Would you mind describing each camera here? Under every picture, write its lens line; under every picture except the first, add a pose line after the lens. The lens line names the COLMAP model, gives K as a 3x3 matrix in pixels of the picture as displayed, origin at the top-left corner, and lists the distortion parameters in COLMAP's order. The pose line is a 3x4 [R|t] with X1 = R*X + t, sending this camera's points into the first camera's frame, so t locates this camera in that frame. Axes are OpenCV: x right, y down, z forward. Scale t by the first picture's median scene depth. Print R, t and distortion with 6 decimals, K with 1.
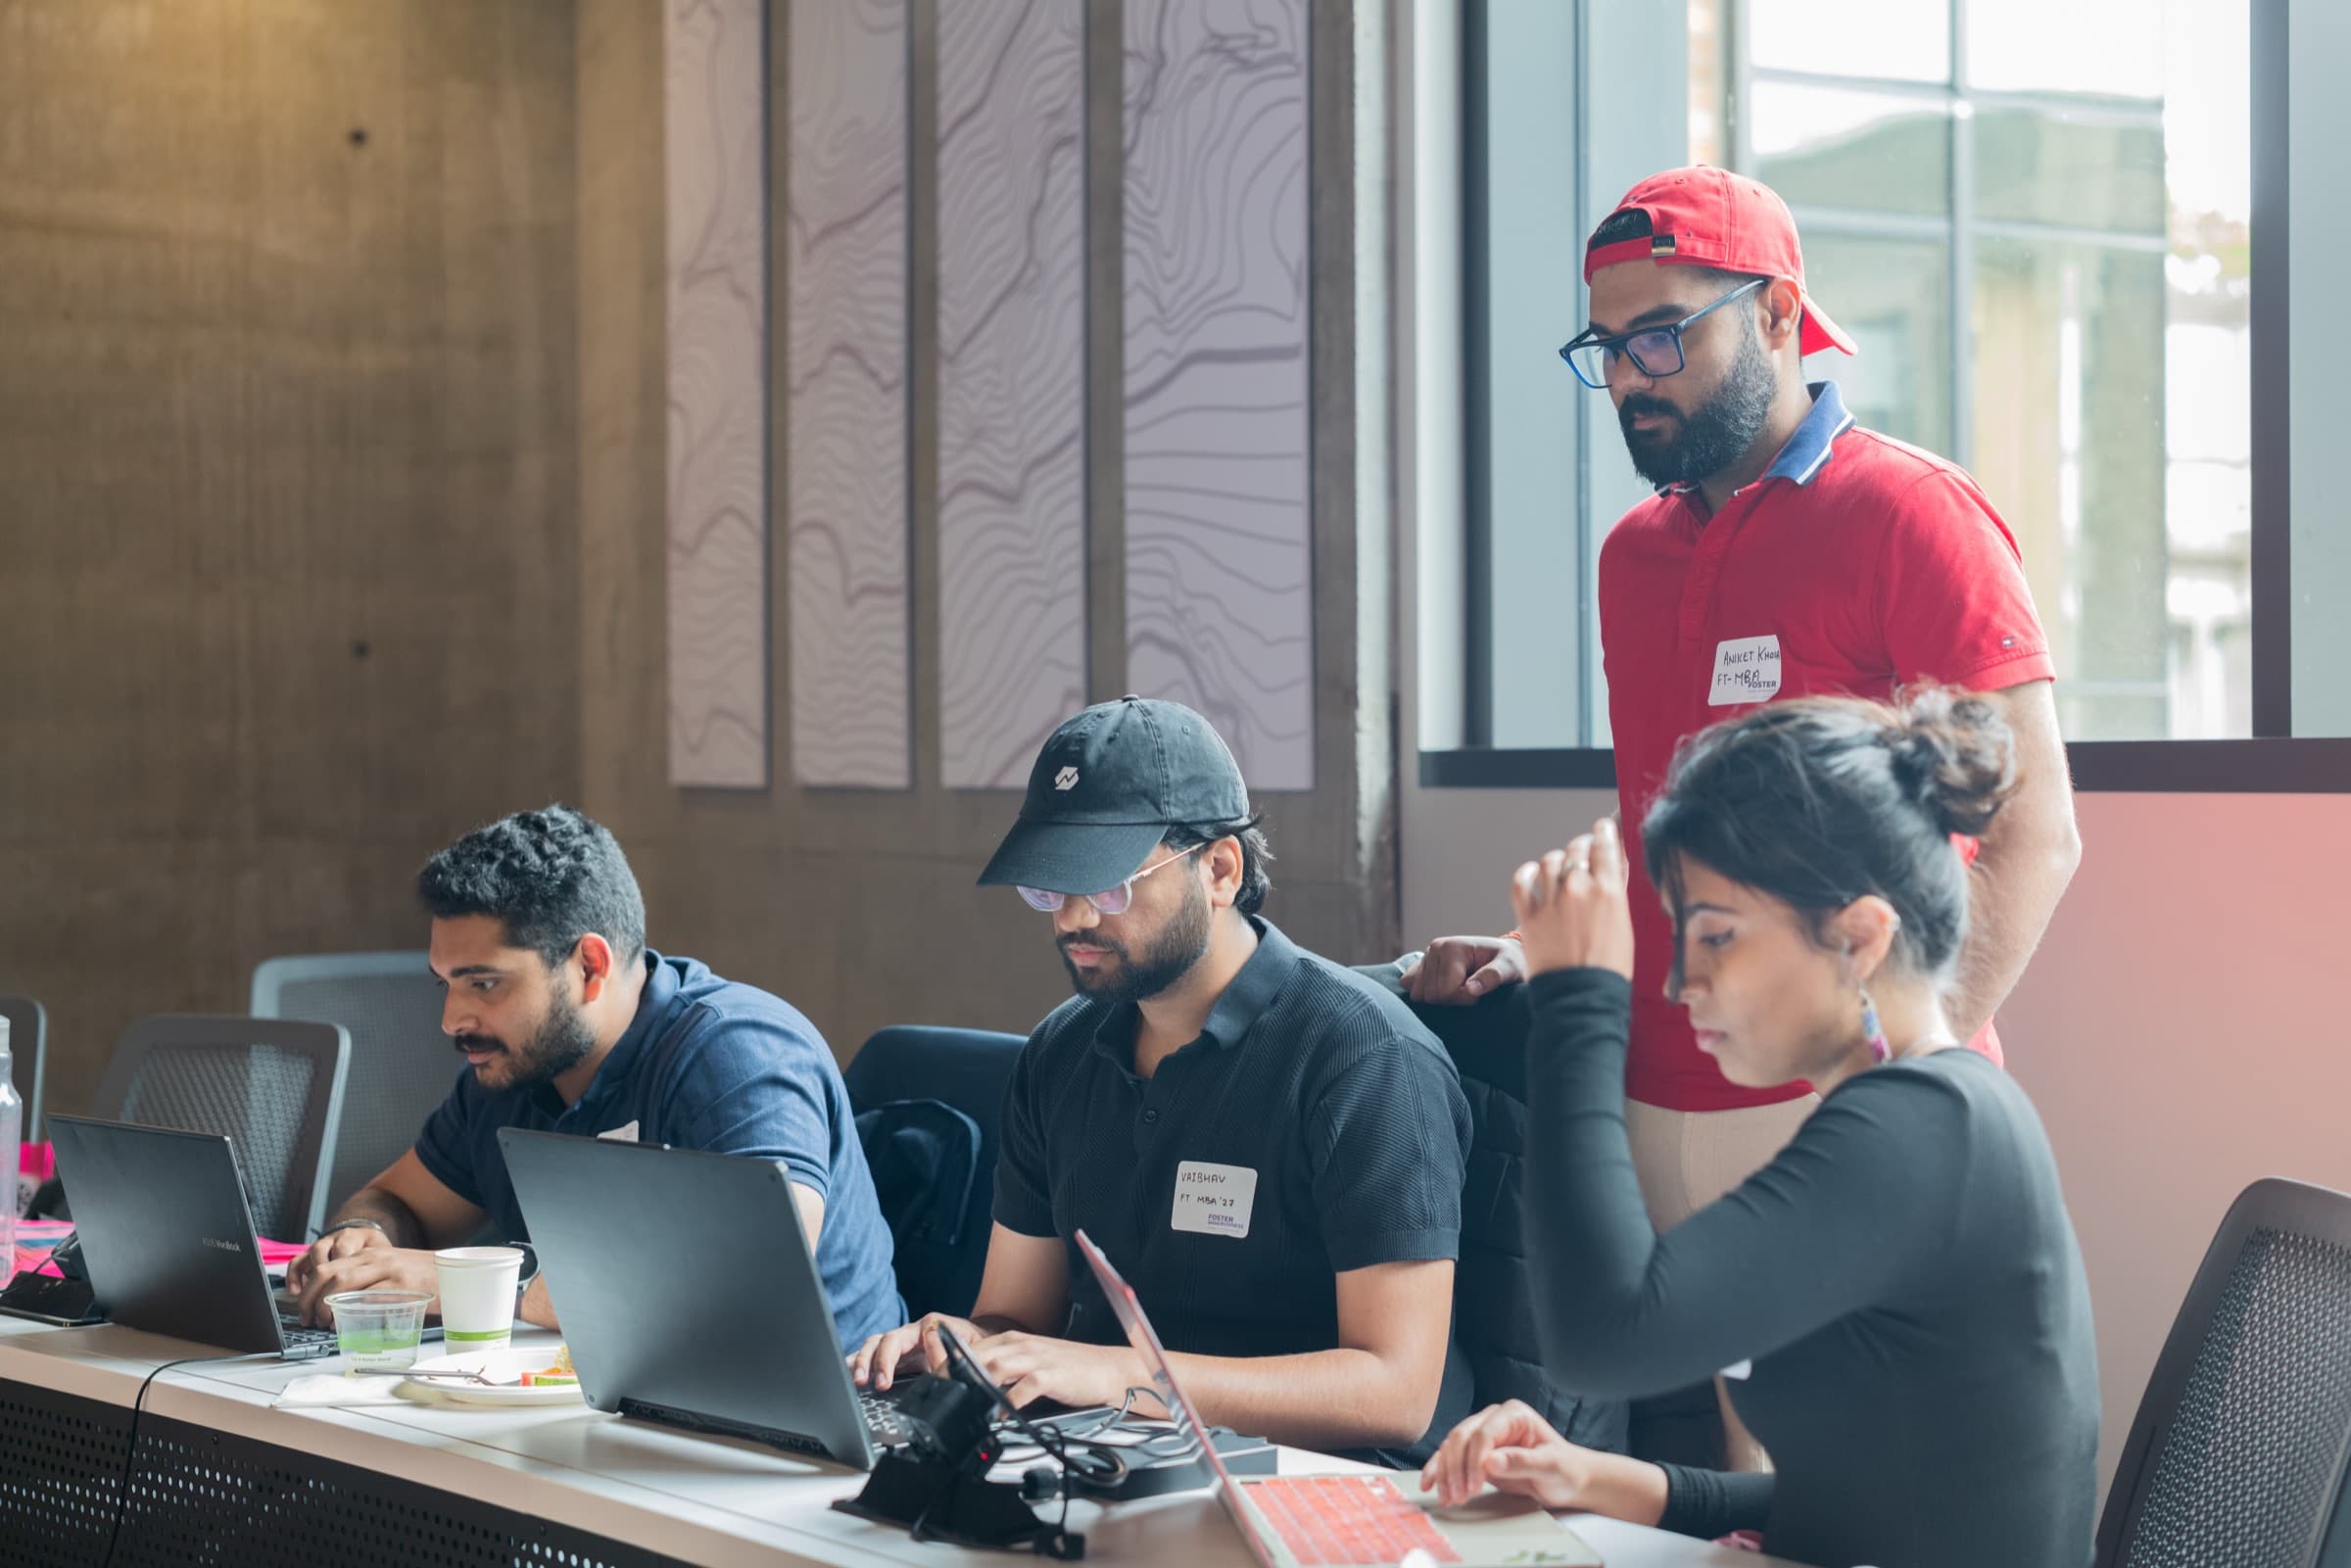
lens RADIAL K [[3323.2, 0, 1175.5], [0, 3323.2, 784.0], [0, 0, 1]] dist [0.021171, 0.214725]
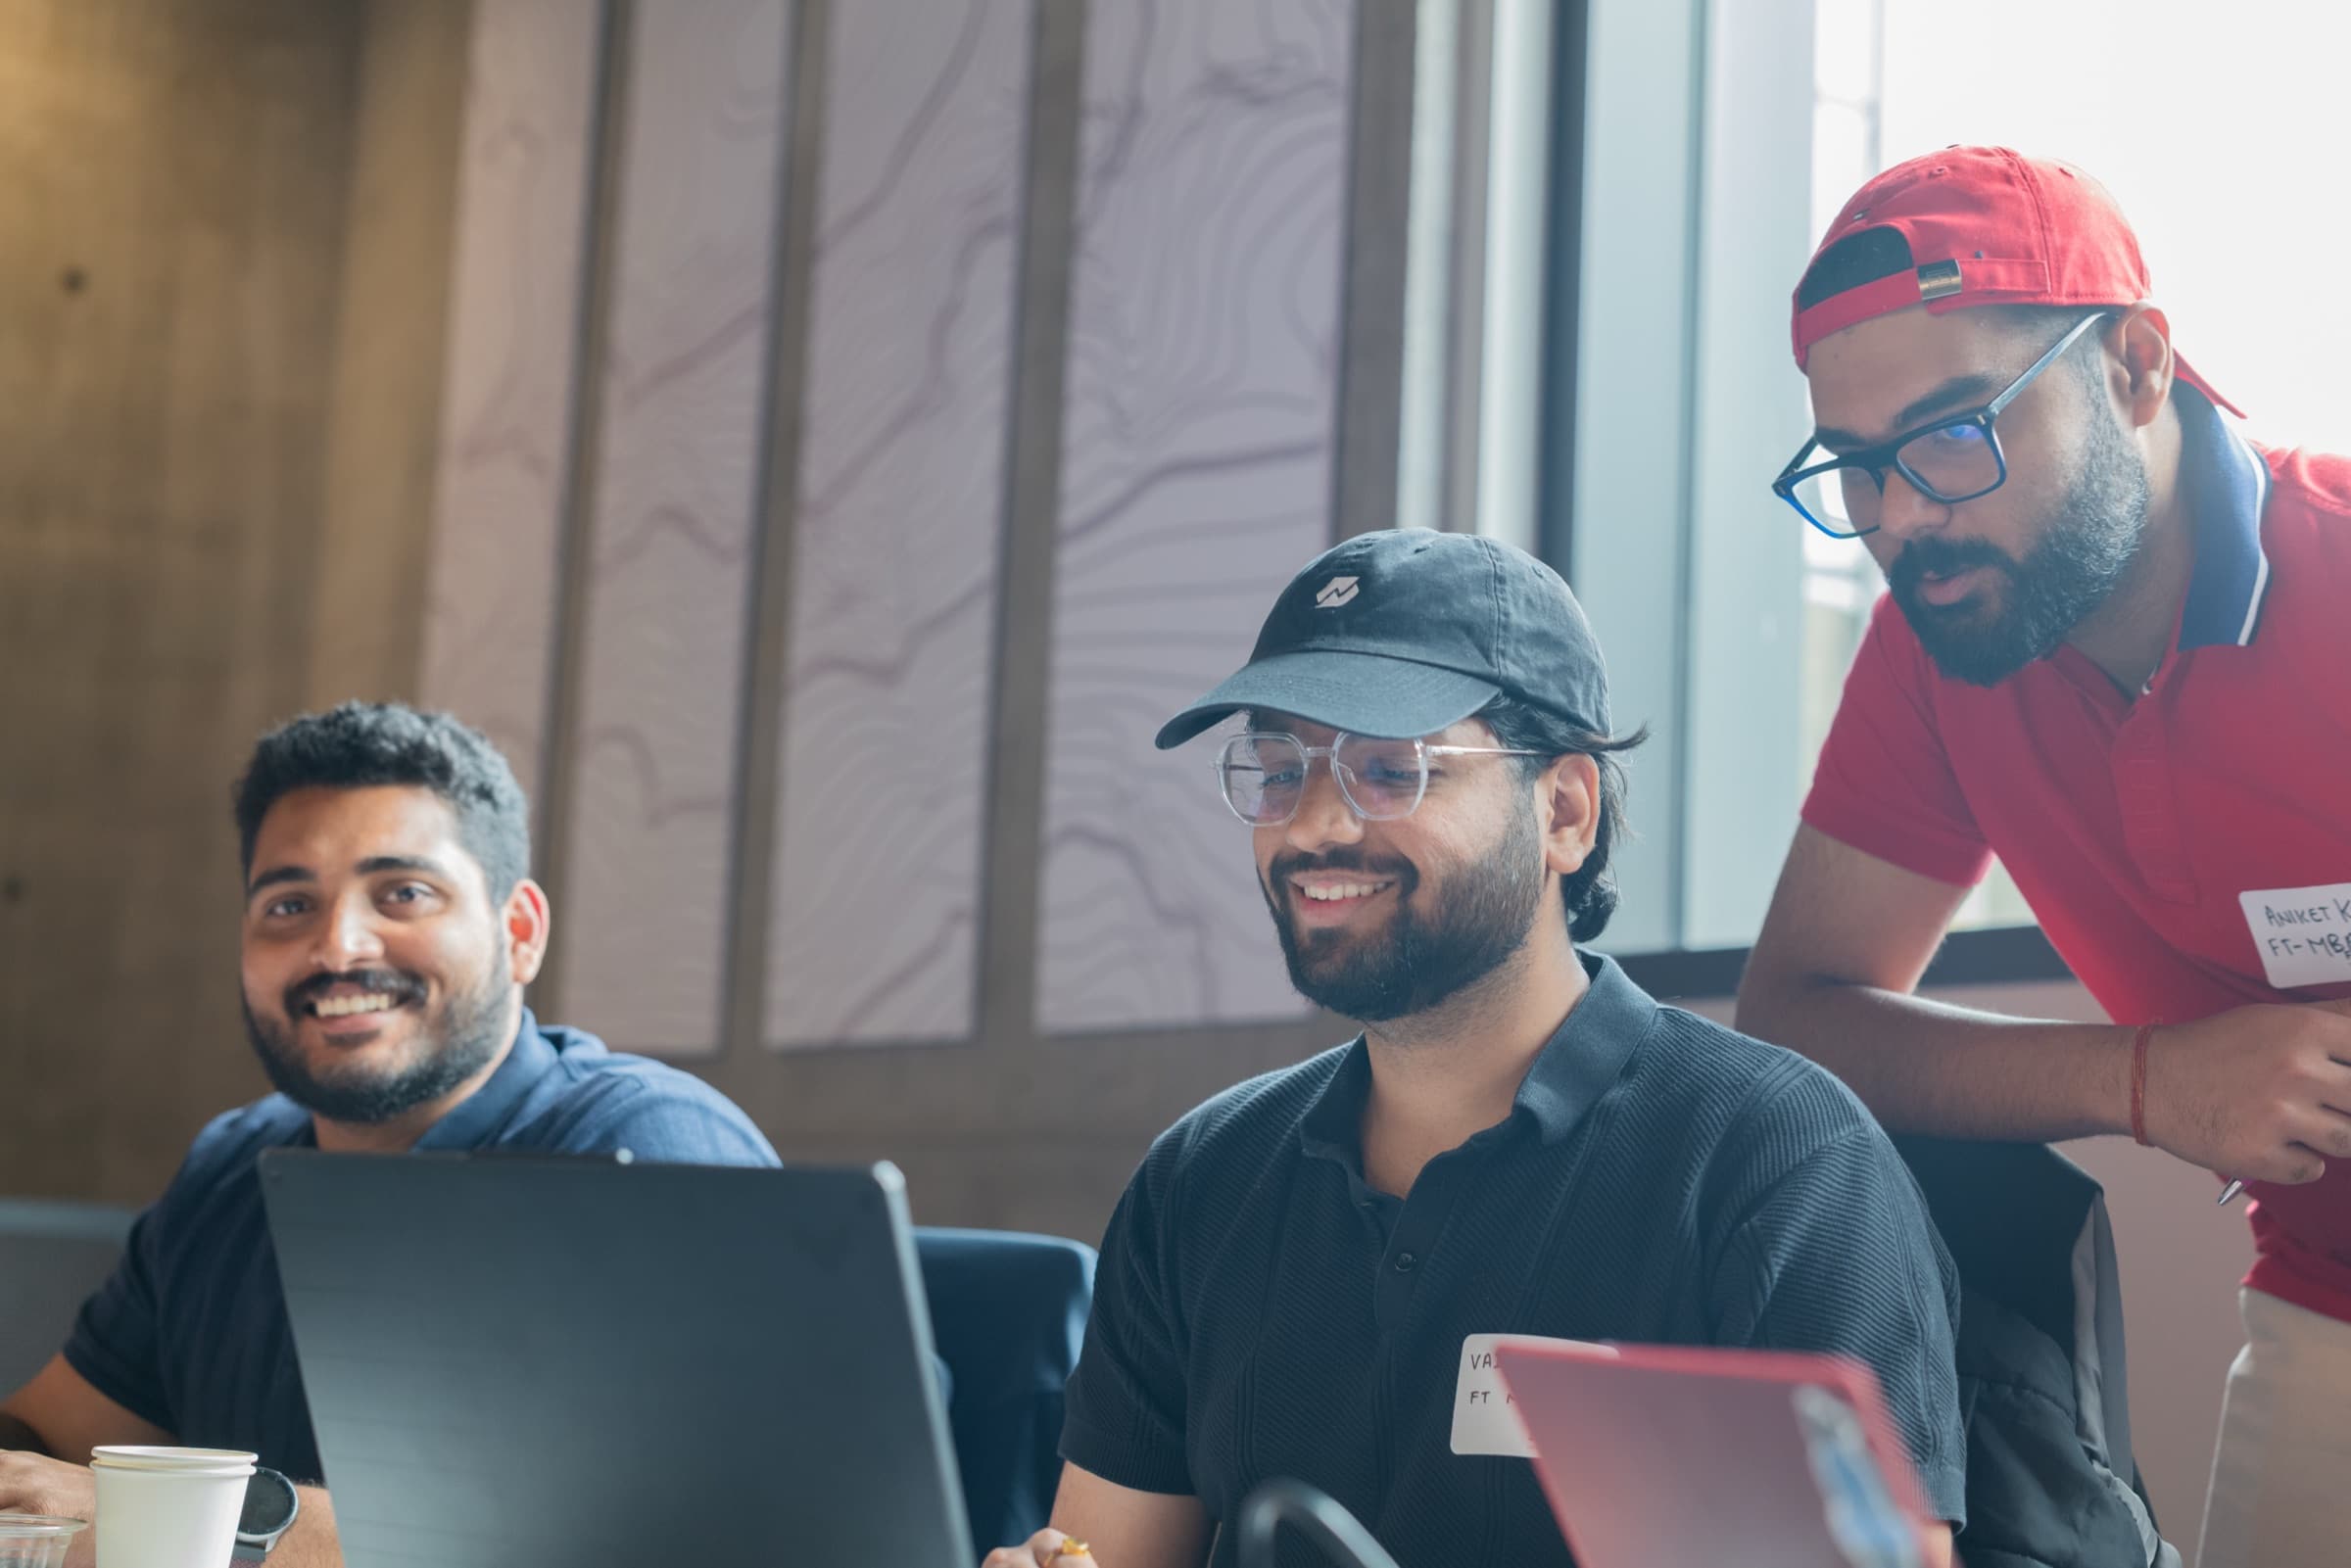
lens RADIAL K [[3323.2, 0, 1175.5], [0, 3323.2, 784.0], [0, 0, 1]] dist [0.021171, 0.214725]
pose [[0.993516, 0.064242, 0.093799, -0.056359], [-0.049859, 0.987677, -0.148349, 0.056191], [-0.102173, 0.142711, 0.984477, 0.225092]]
